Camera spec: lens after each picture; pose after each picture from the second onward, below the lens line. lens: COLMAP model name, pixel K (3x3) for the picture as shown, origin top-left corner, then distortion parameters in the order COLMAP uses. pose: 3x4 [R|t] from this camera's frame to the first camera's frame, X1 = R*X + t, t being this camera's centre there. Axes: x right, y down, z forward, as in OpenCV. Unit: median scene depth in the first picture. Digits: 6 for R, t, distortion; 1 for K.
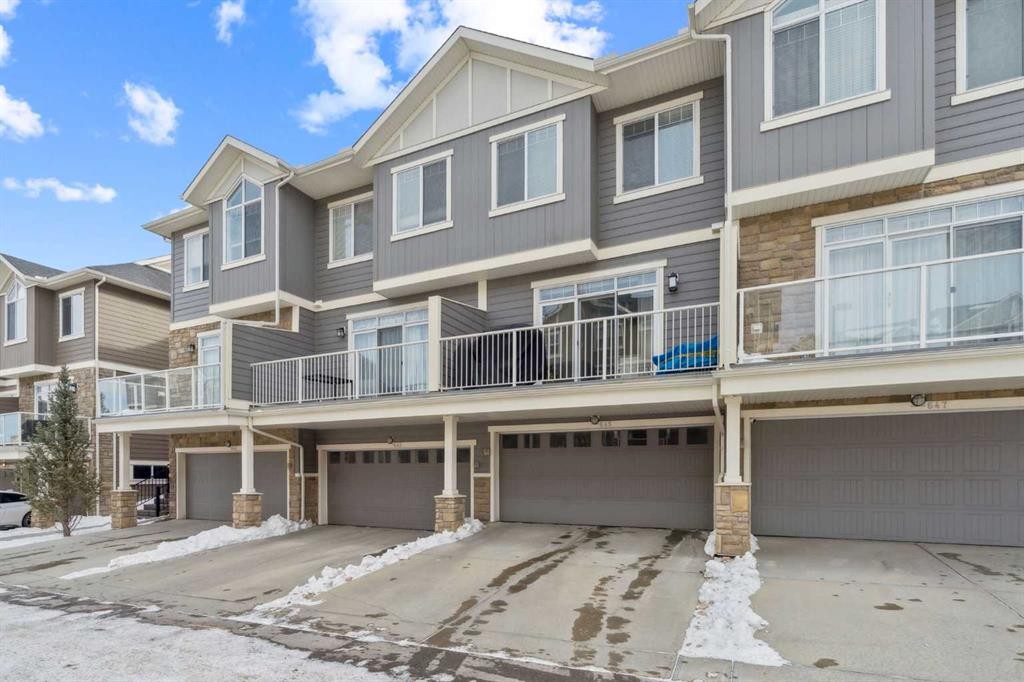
lens RADIAL K [[502.3, 0, 535.1], [0, 502.3, 474.9], [0, 0, 1]] dist [-0.002005, -0.000420]
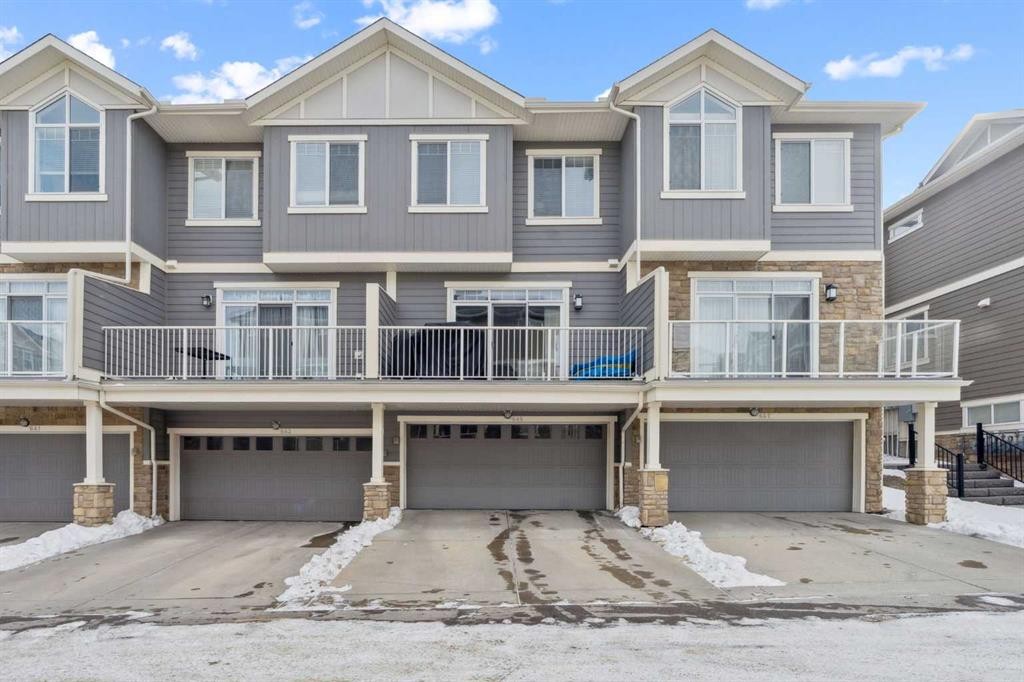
lens RADIAL K [[502.4, 0, 495.2], [0, 502.4, 469.4], [0, 0, 1]] dist [-0.003317, 0.000053]
pose [[0.916504, 0.003476, 0.400011, -0.335162], [-0.003150, 0.999994, -0.001473, 0.013567], [-0.400014, 0.000090, 0.916509, -0.011197]]
